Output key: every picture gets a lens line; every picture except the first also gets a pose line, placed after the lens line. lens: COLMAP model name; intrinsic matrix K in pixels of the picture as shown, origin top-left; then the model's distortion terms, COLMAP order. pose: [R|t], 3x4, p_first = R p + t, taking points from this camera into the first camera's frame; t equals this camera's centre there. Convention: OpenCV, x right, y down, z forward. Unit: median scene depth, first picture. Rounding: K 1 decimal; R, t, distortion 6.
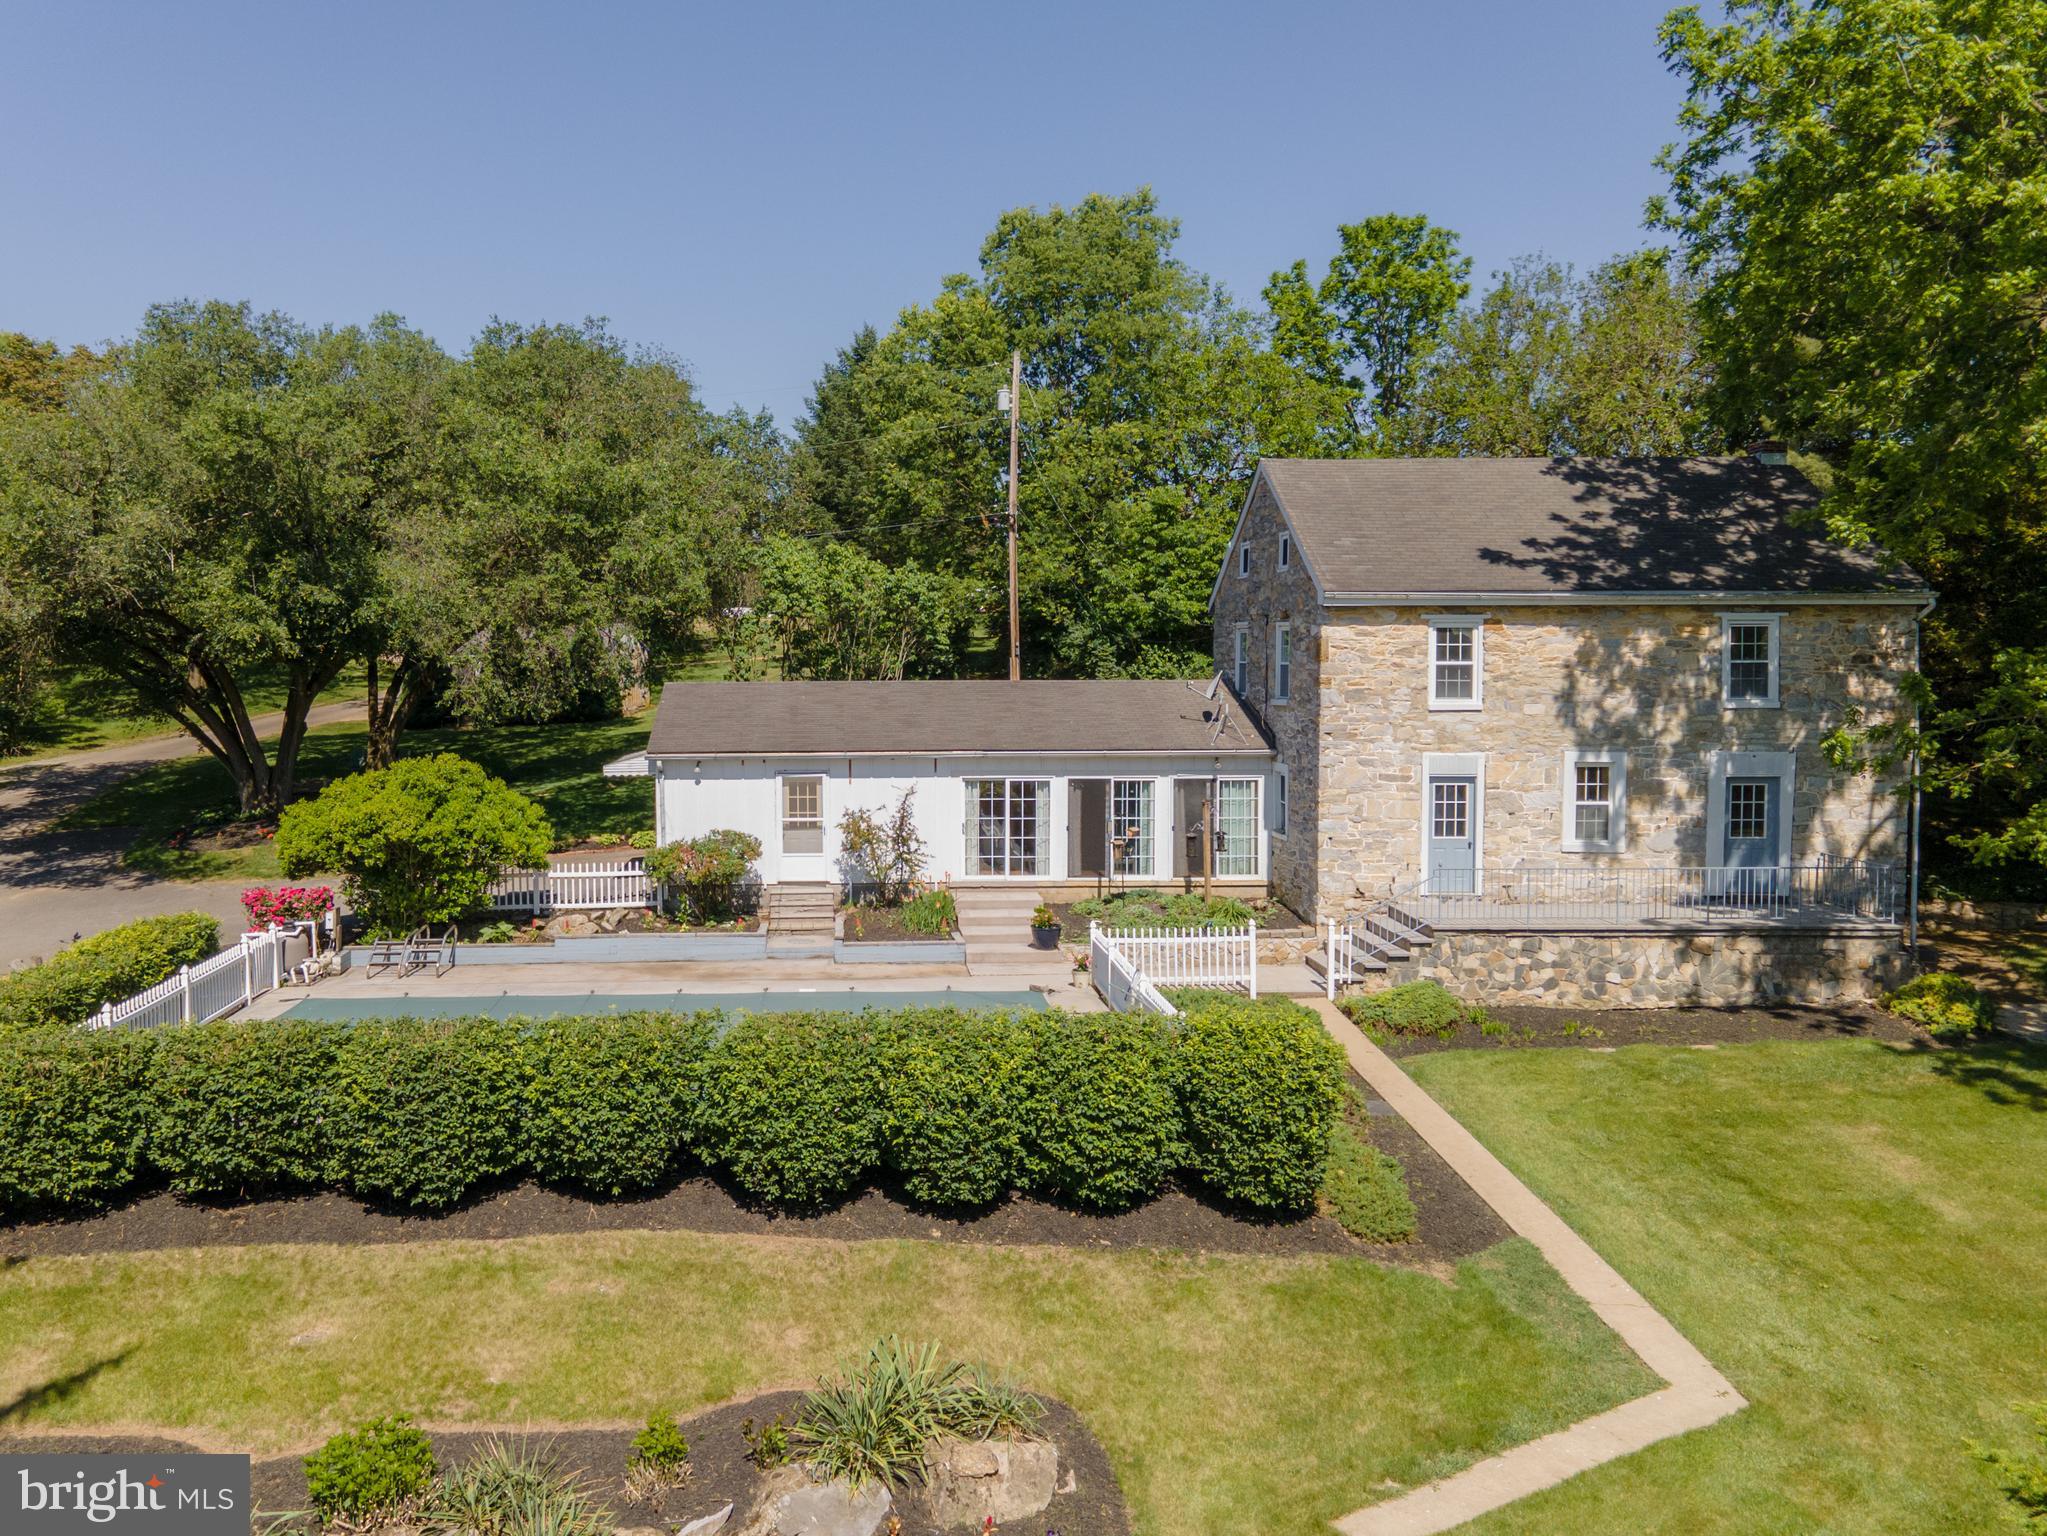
lens RADIAL K [[1639.8, 0, 878.8], [0, 1639.8, 767.3], [0, 0, 1]] dist [0.021808, 0.050898]
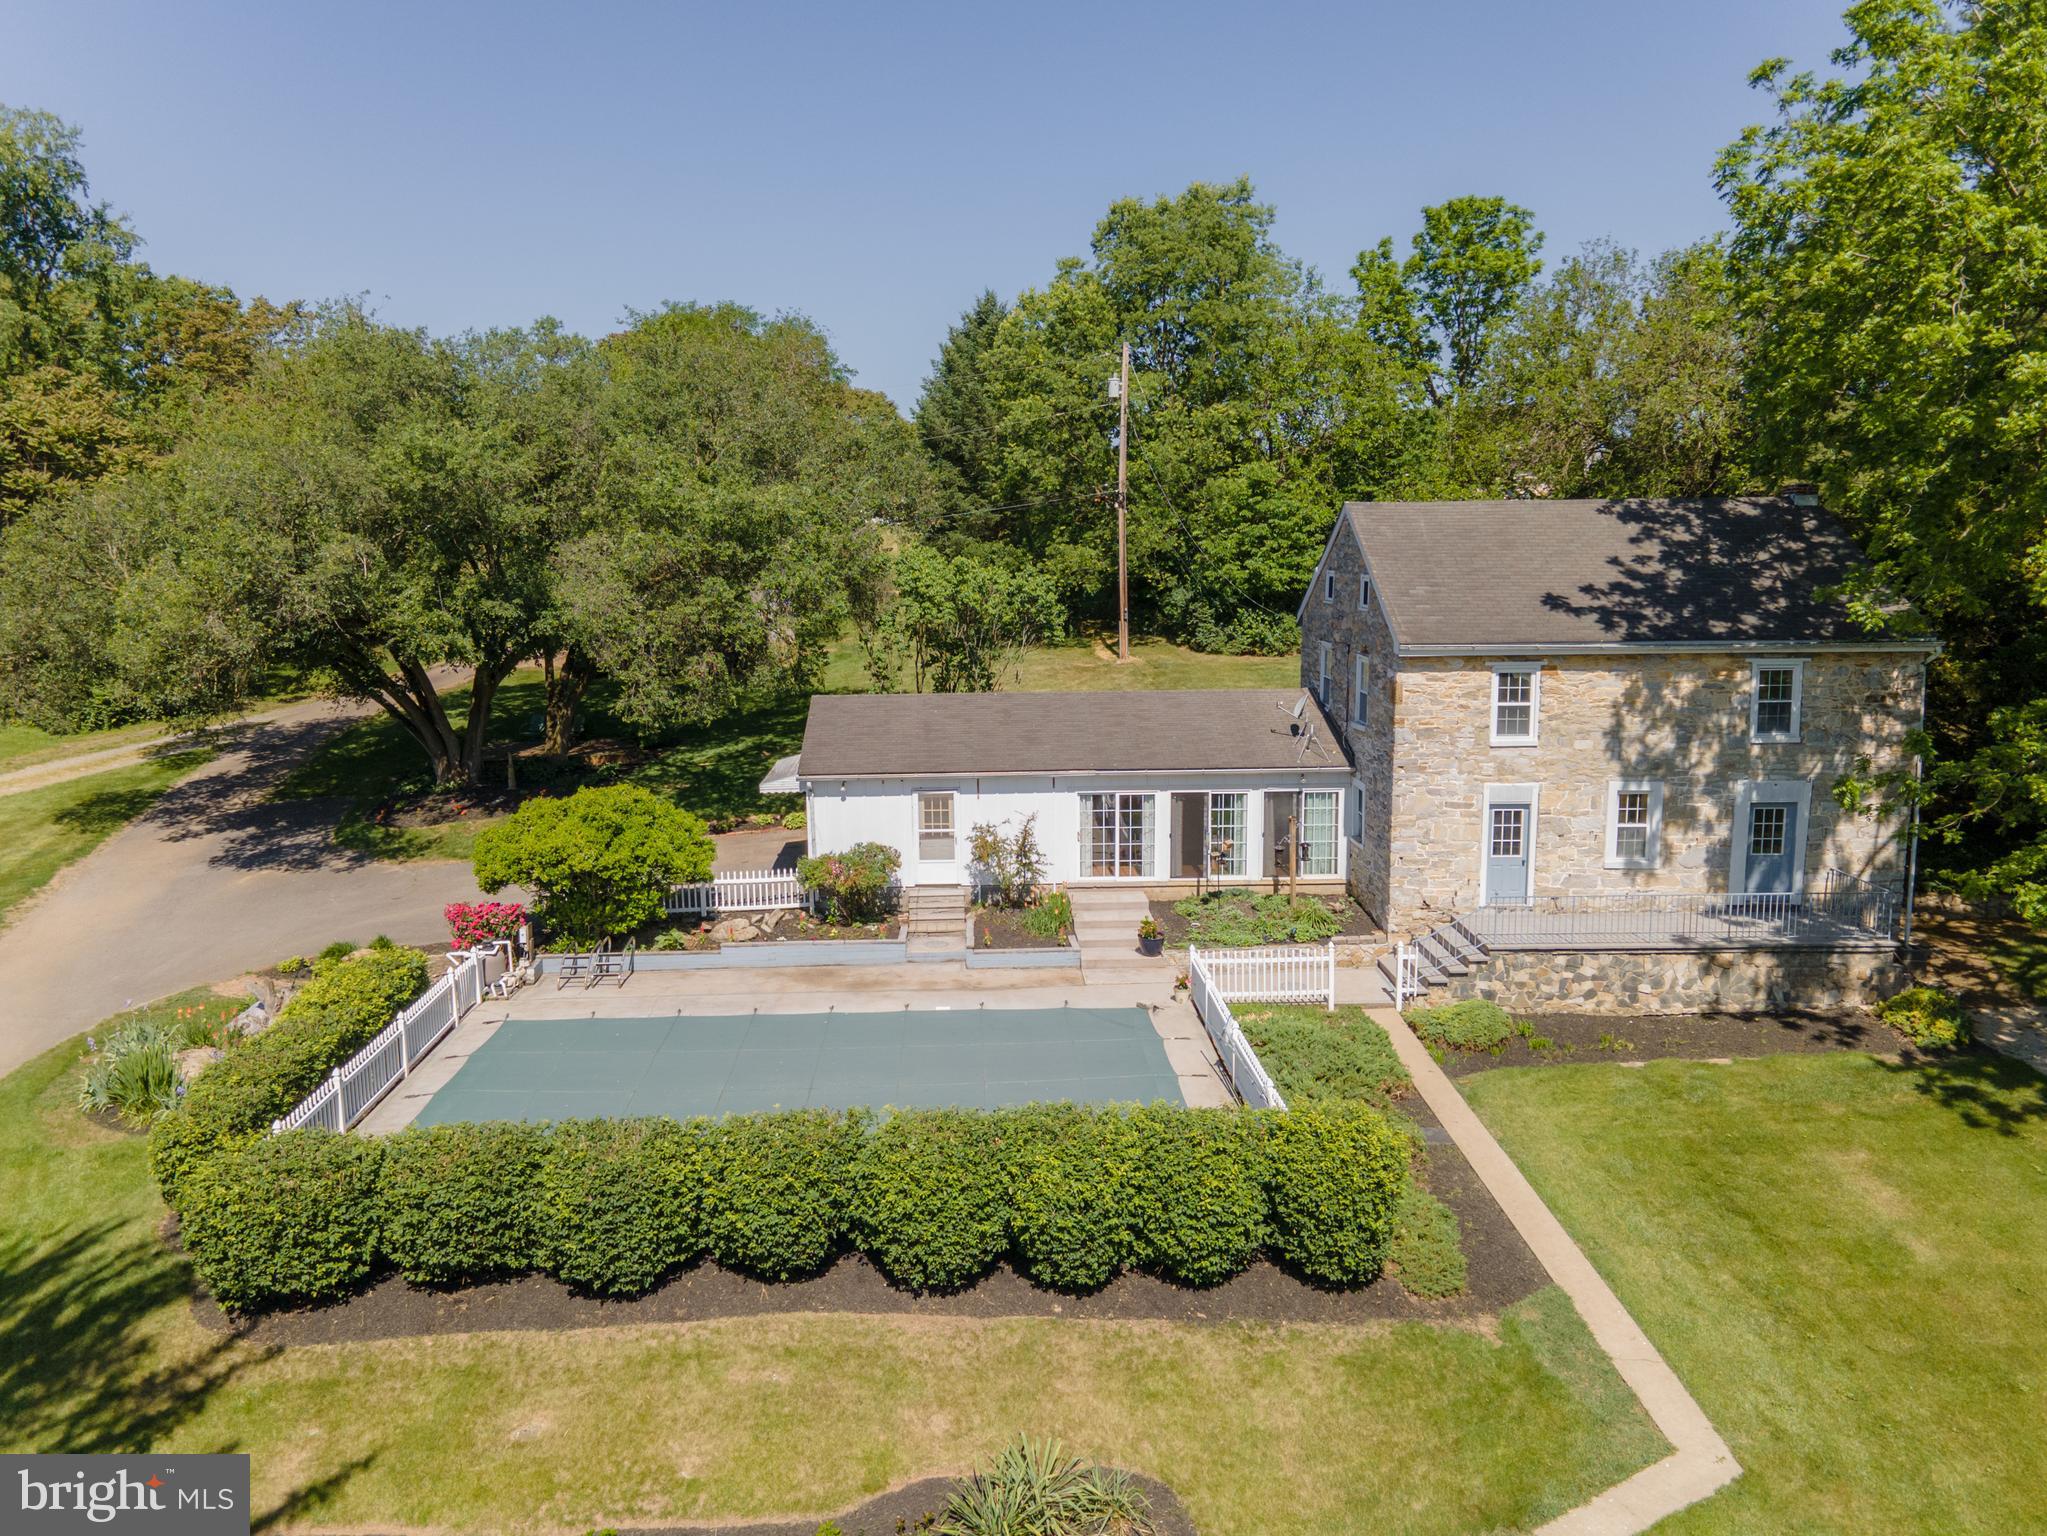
lens RADIAL K [[1469.5, 0, 1006.3], [0, 1469.5, 752.4], [0, 0, 1]] dist [0.029507, 0.035825]
pose [[0.999974, -0.006402, 0.003441, -0.001613], [0.006045, 0.995425, 0.095356, -0.129420], [-0.004035, -0.095333, 0.995437, -0.007199]]
